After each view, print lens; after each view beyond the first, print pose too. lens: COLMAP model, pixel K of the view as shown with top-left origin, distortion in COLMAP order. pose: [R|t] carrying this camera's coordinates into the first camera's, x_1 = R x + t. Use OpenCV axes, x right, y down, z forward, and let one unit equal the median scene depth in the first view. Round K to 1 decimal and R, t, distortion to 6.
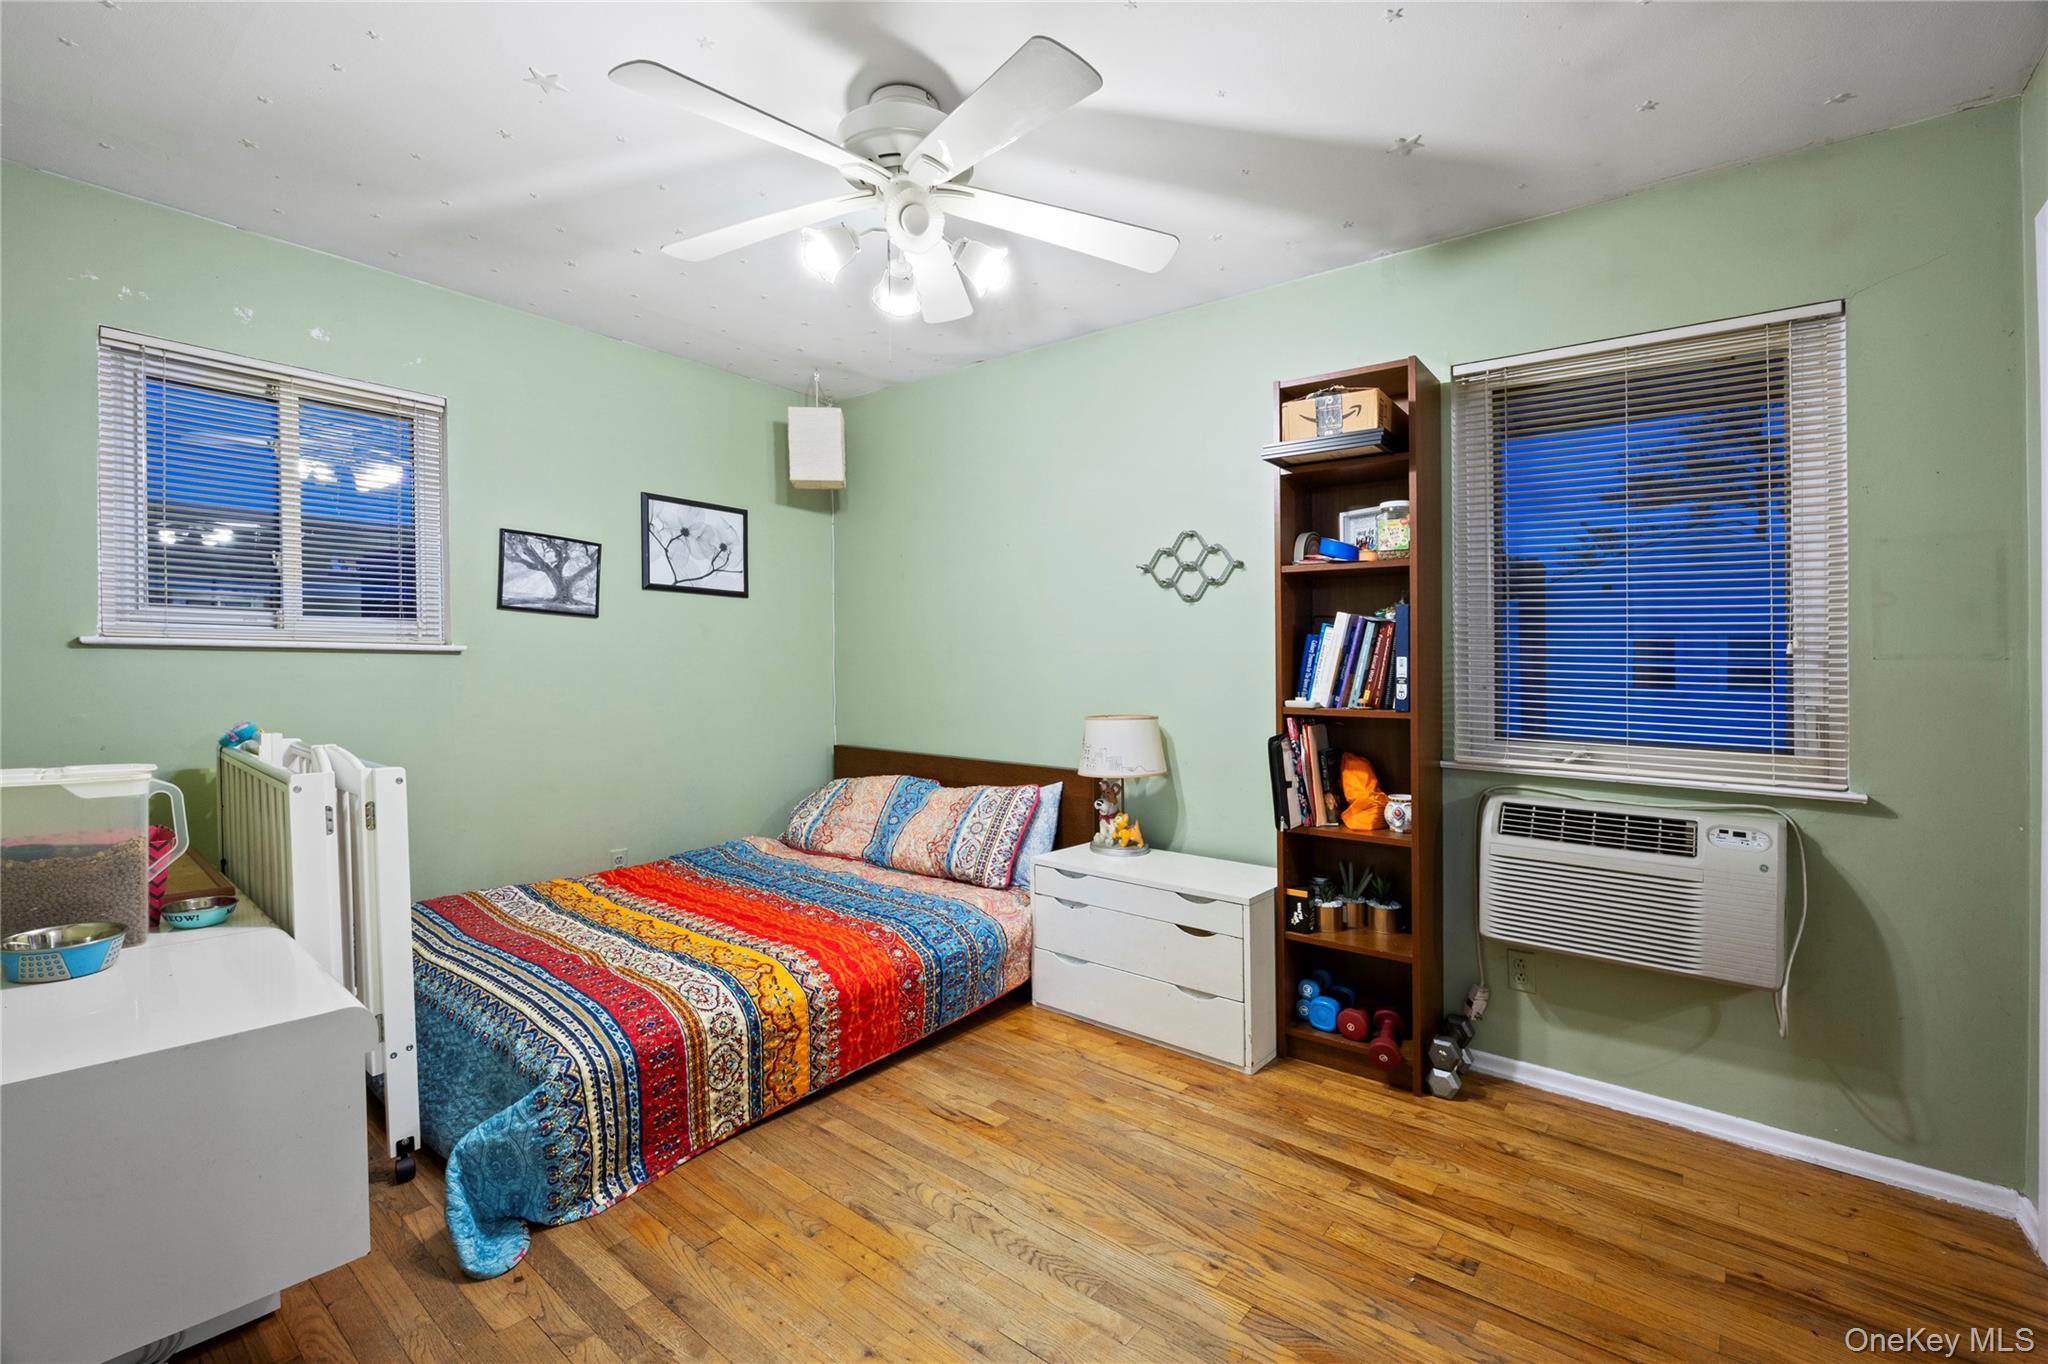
lens RADIAL K [[922.1, 0, 1013.6], [0, 922.1, 668.1], [0, 0, 1]] dist [-0.004411, -0.000102]
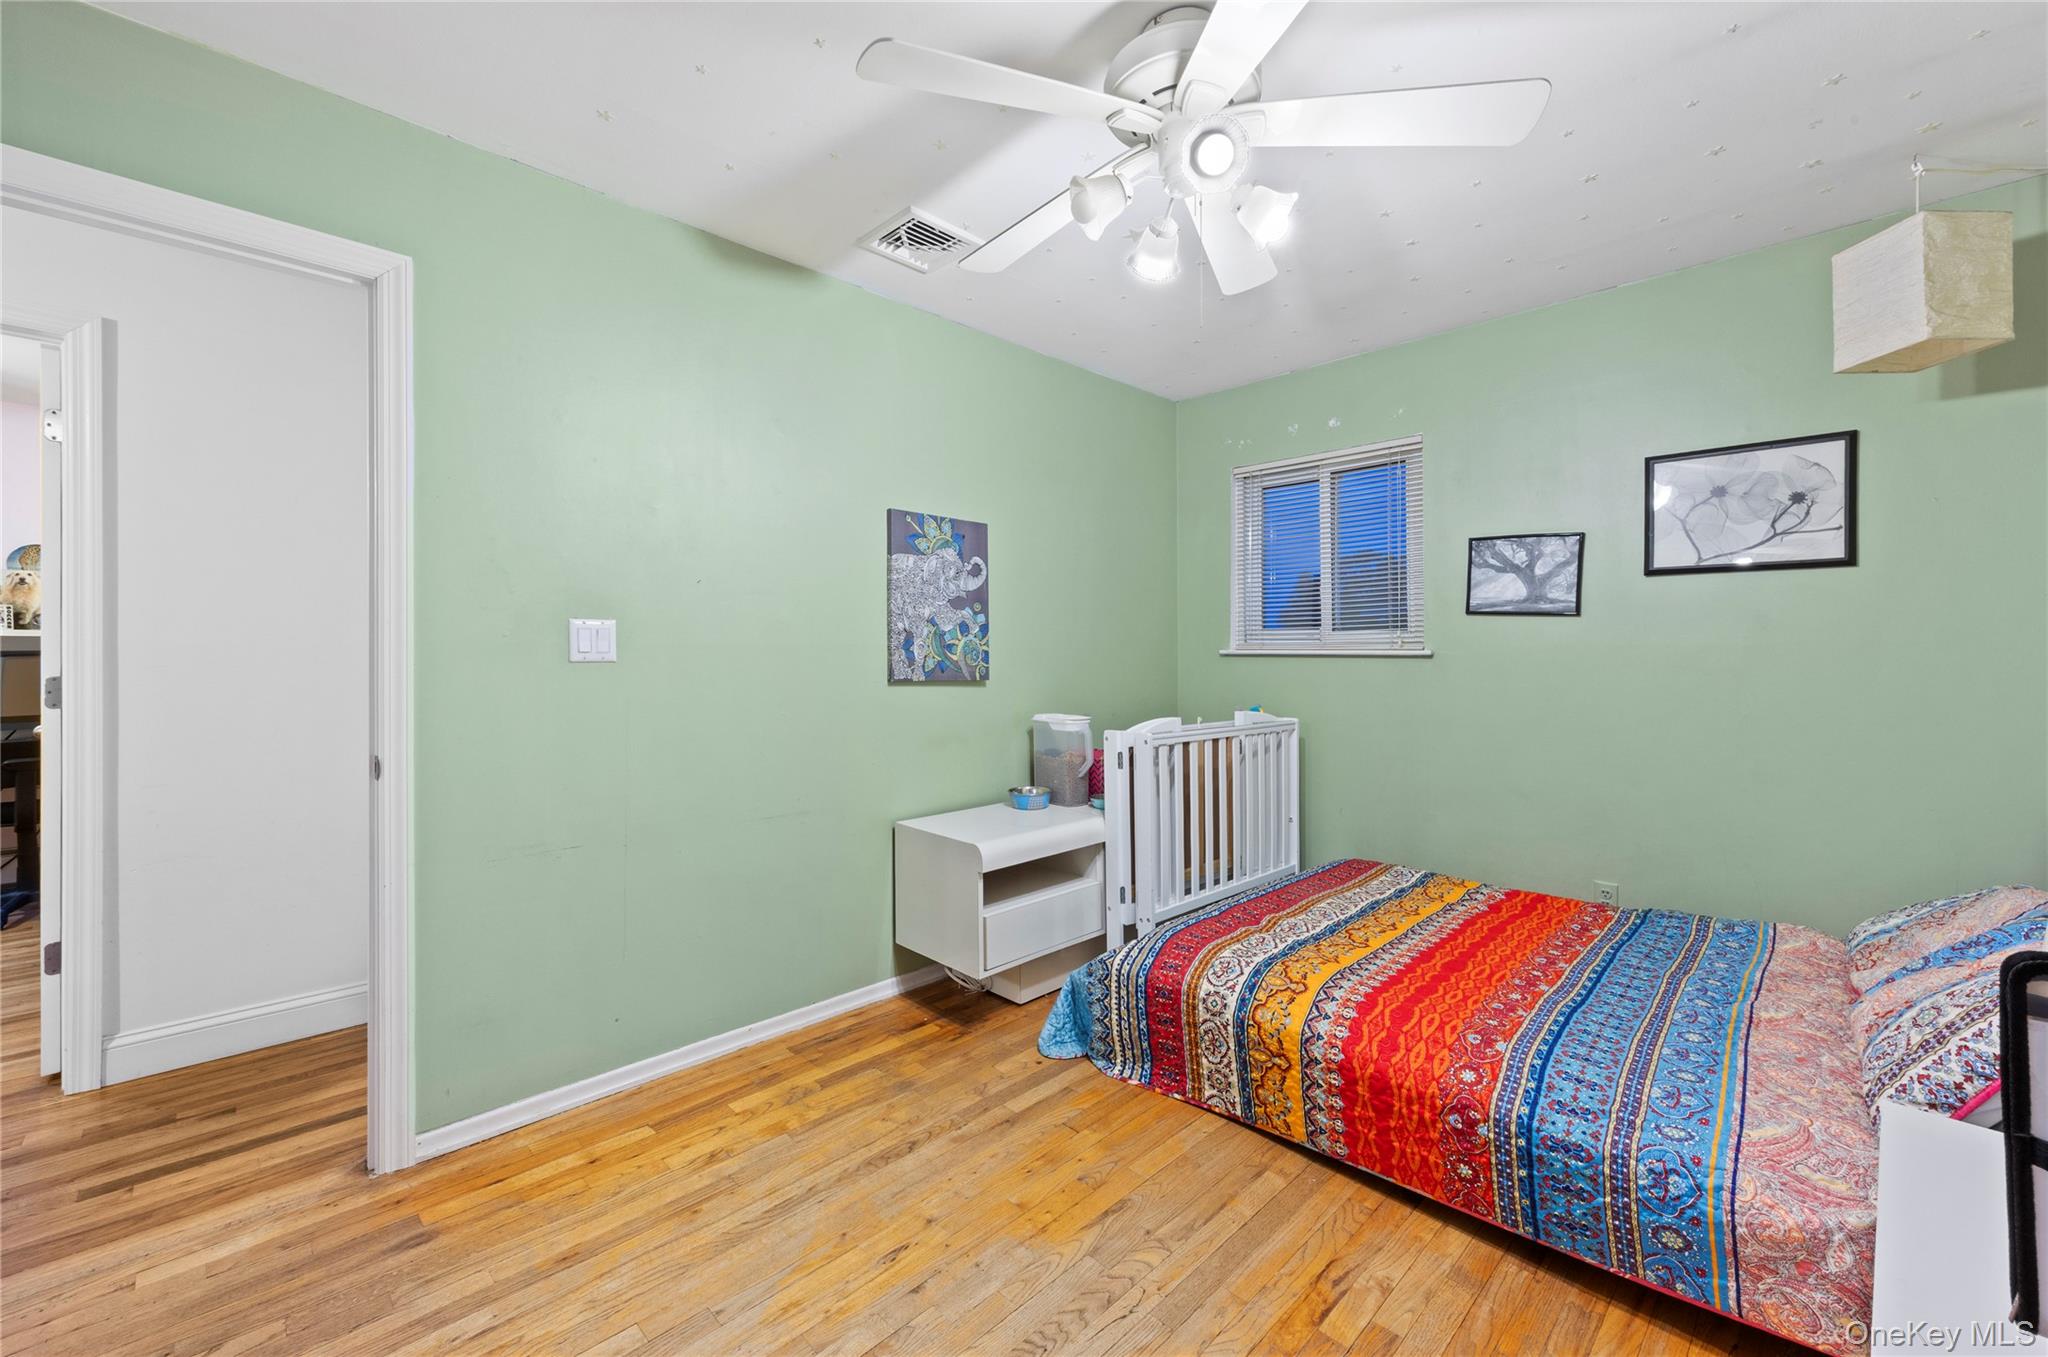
lens RADIAL K [[816.3, 0, 1012.6], [0, 816.3, 675.6], [0, 0, 1]] dist [0.004539, 0.000361]
pose [[-0.124657, 0.011515, -0.992133, 0.529092], [-0.009143, 0.999877, 0.012754, -0.001808], [0.992158, 0.010661, -0.124536, 0.719506]]
